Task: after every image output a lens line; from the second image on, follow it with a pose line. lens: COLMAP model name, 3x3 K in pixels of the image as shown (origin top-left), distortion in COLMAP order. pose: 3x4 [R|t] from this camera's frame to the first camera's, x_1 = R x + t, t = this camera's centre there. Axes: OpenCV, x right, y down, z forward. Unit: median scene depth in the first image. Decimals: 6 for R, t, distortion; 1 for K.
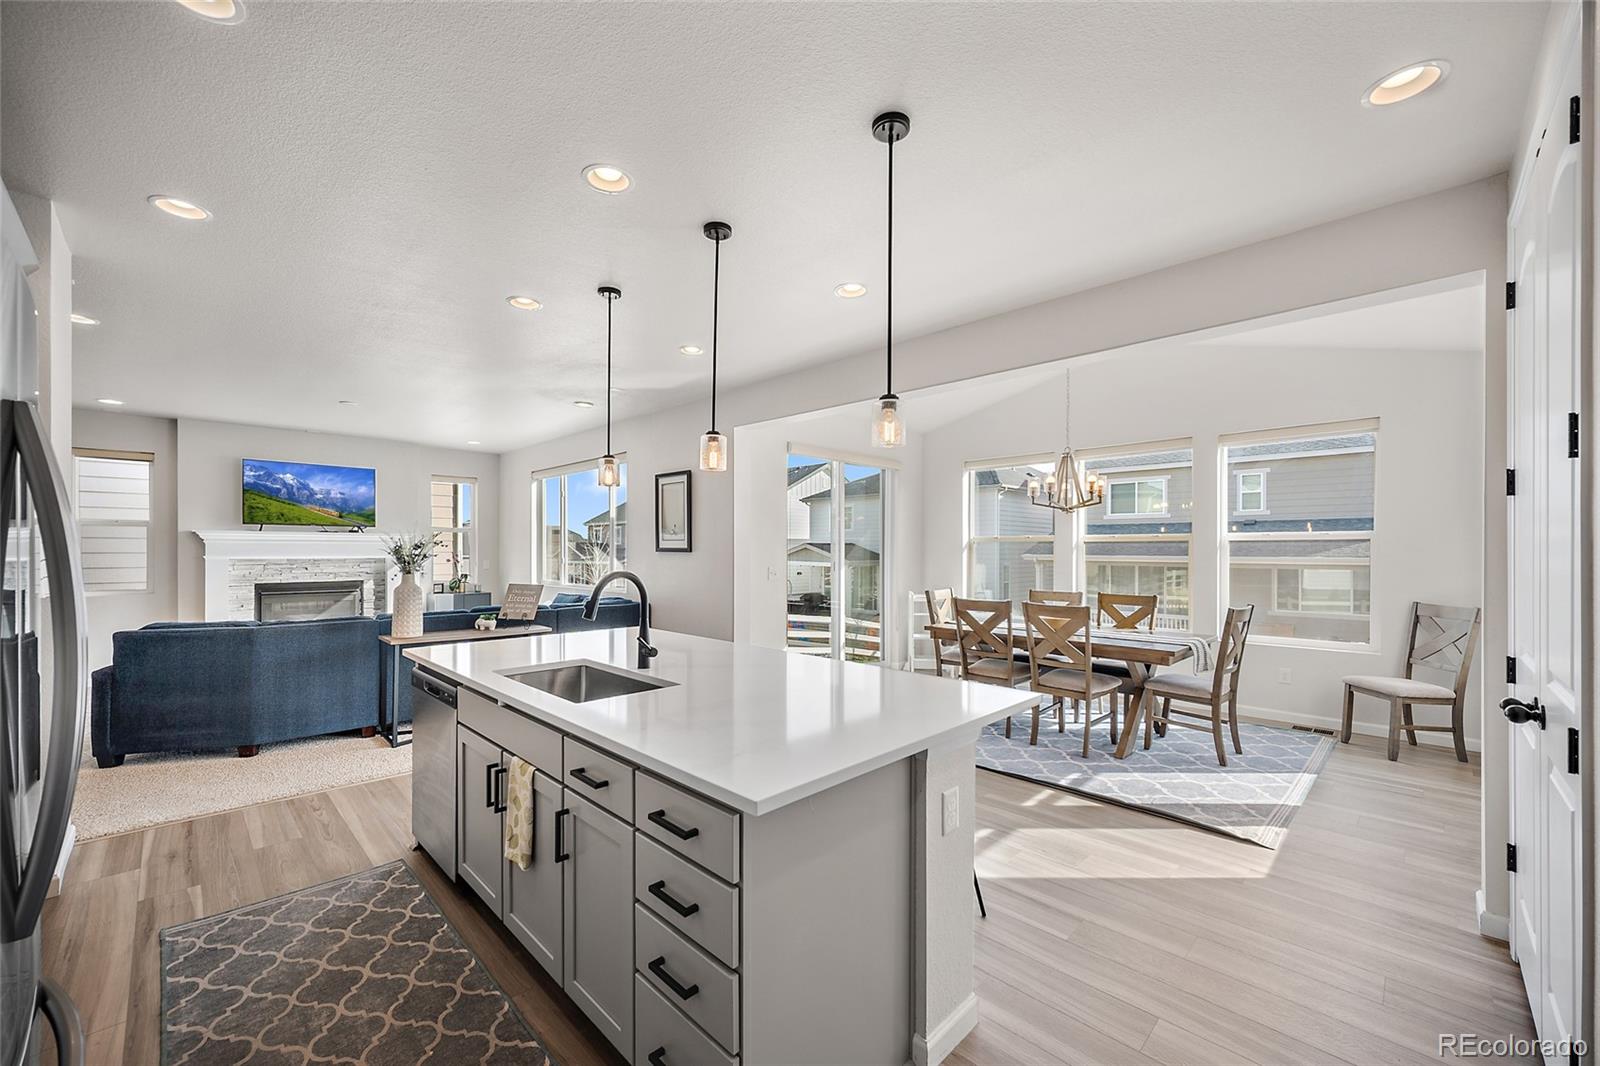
lens RADIAL K [[628.3, 0, 804.8], [0, 628.3, 547.0], [0, 0, 1]] dist [-0.002968, -0.000636]
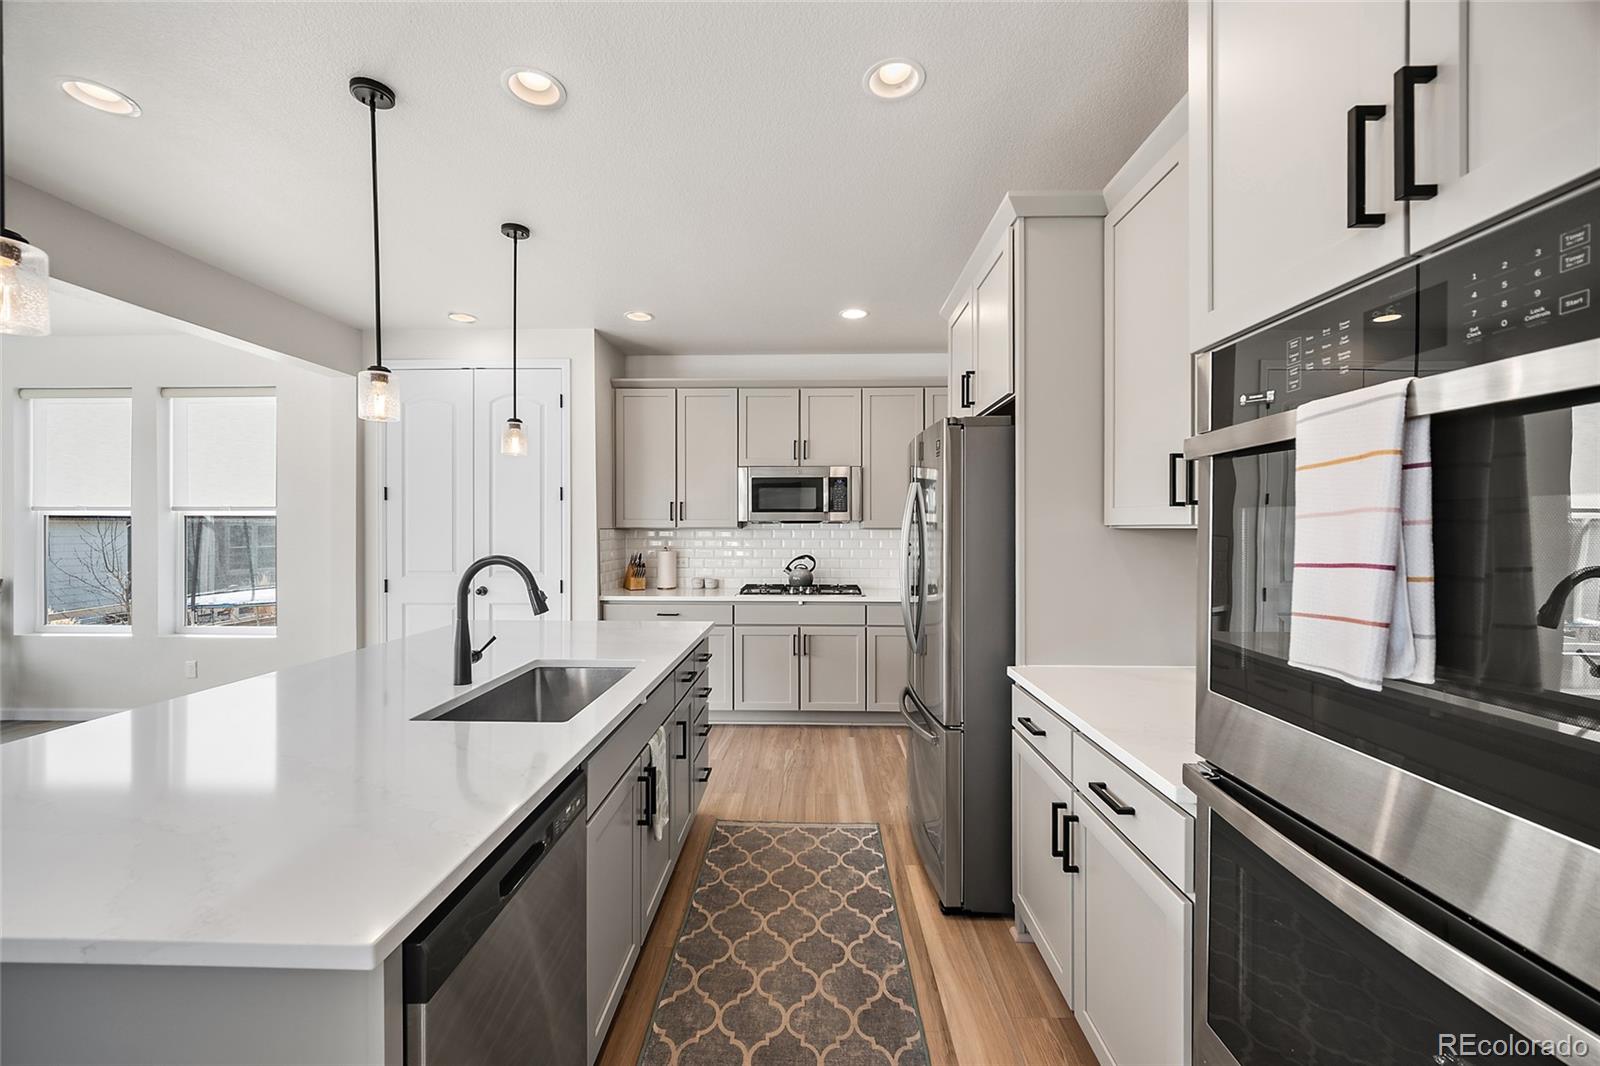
lens RADIAL K [[628.3, 0, 794.9], [0, 628.3, 530.3], [0, 0, 1]] dist [-0.002968, -0.000636]
pose [[-0.681178, -0.004922, 0.732102, -0.868637], [-0.007229, 0.999974, -0.000003, 0.002509], [-0.732082, -0.005294, -0.681195, 0.986762]]
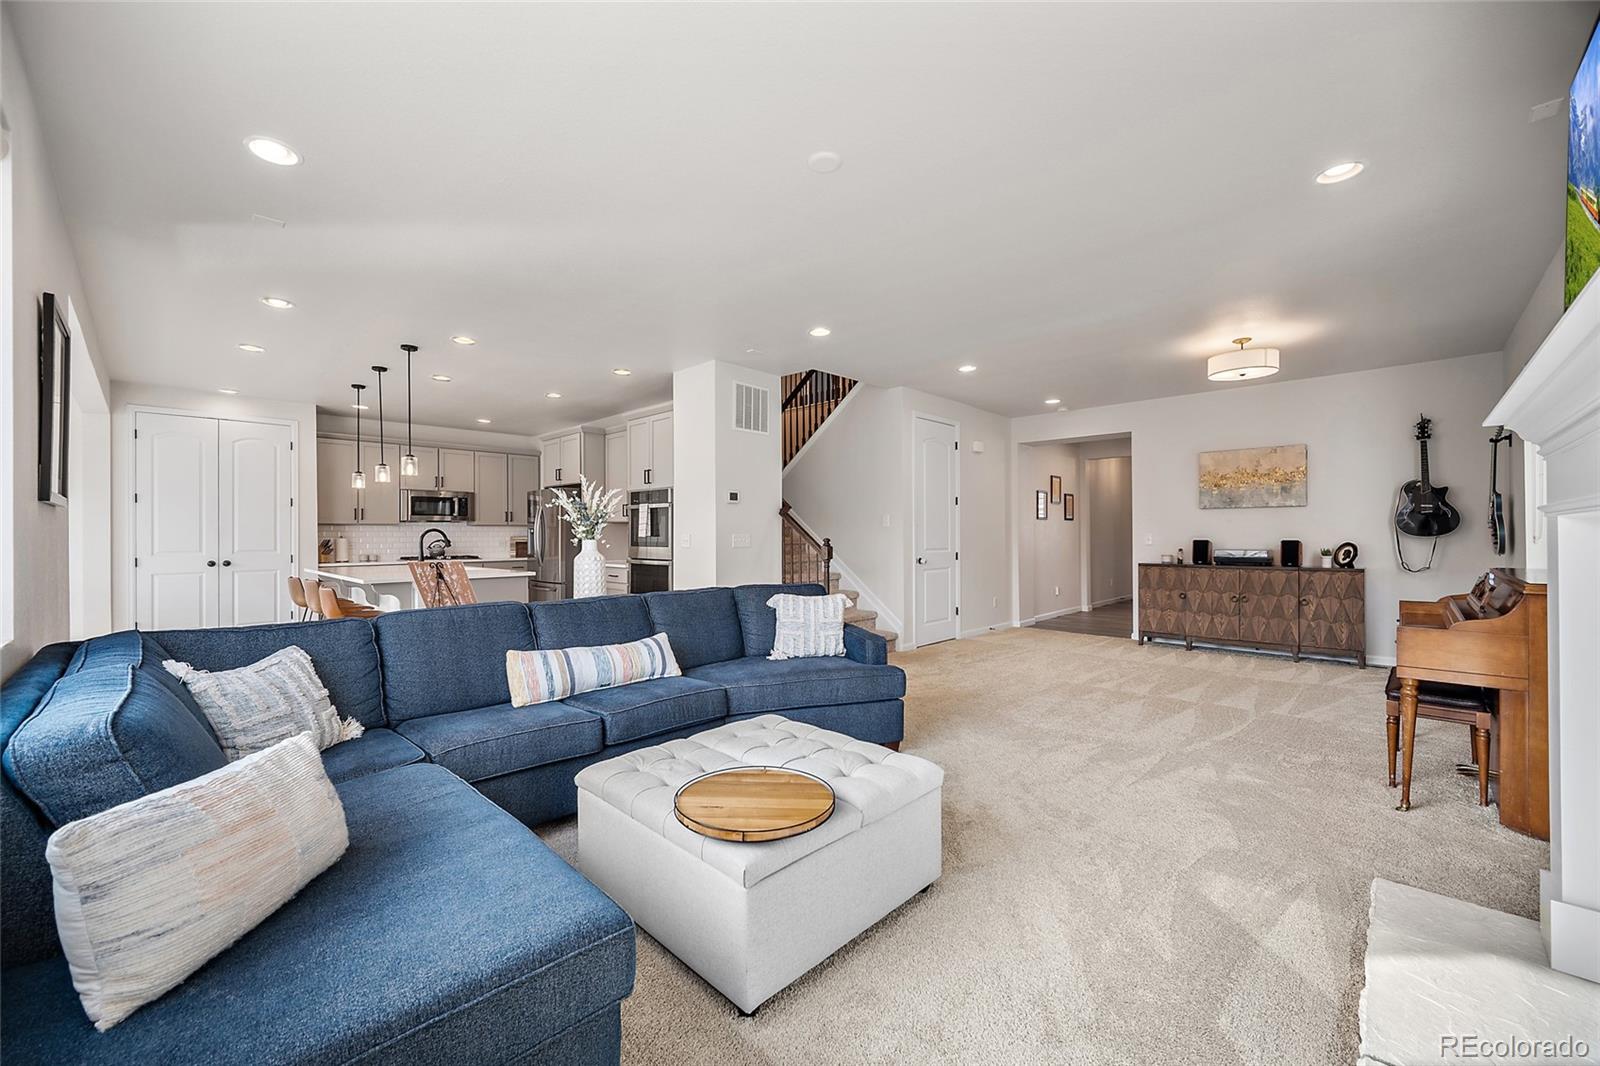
lens RADIAL K [[628.3, 0, 790.3], [0, 628.3, 534.0], [0, 0, 1]] dist [-0.002968, -0.000636]
pose [[-0.999994, 0.003455, -0.000446, -1.303662], [0.003458, 0.999974, -0.006262, 0.060643], [0.000424, -0.006263, -0.999980, 2.679598]]
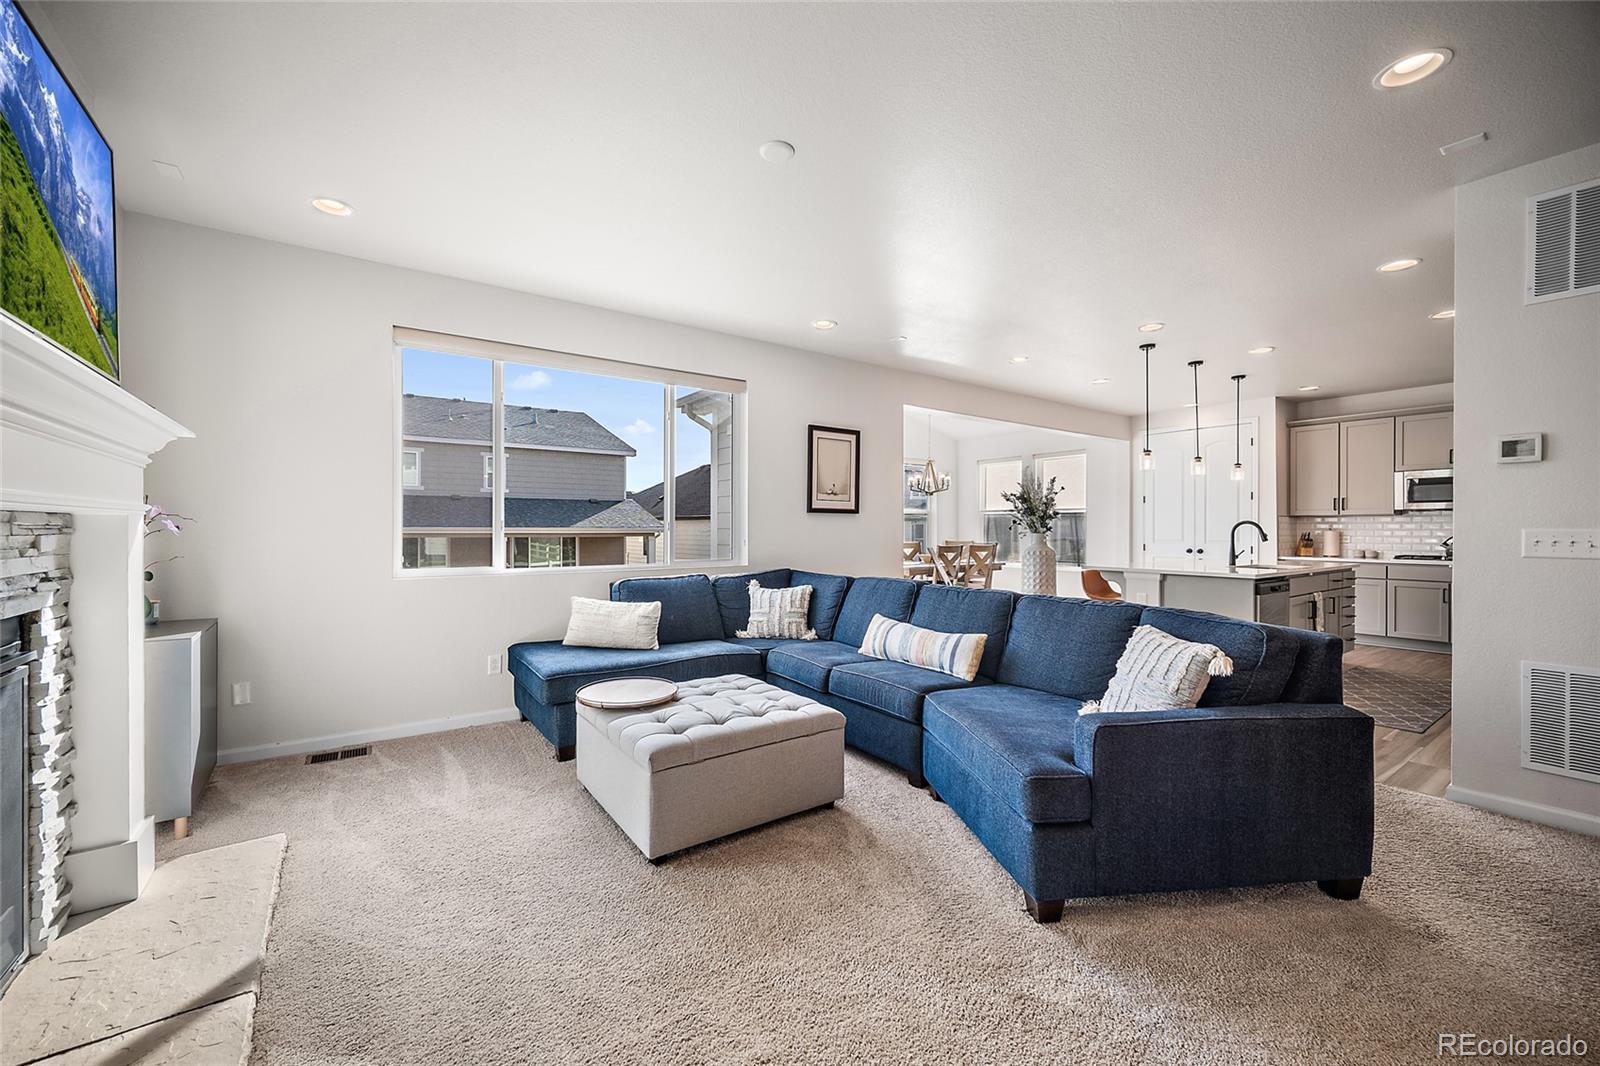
lens RADIAL K [[628.3, 0, 792.6], [0, 628.3, 531.9], [0, 0, 1]] dist [-0.002968, -0.000636]
pose [[0.178098, -0.007409, 0.983985, -2.140128], [-0.006853, 0.999938, 0.008769, 0.052633], [-0.983989, -0.008305, 0.178036, 1.701530]]
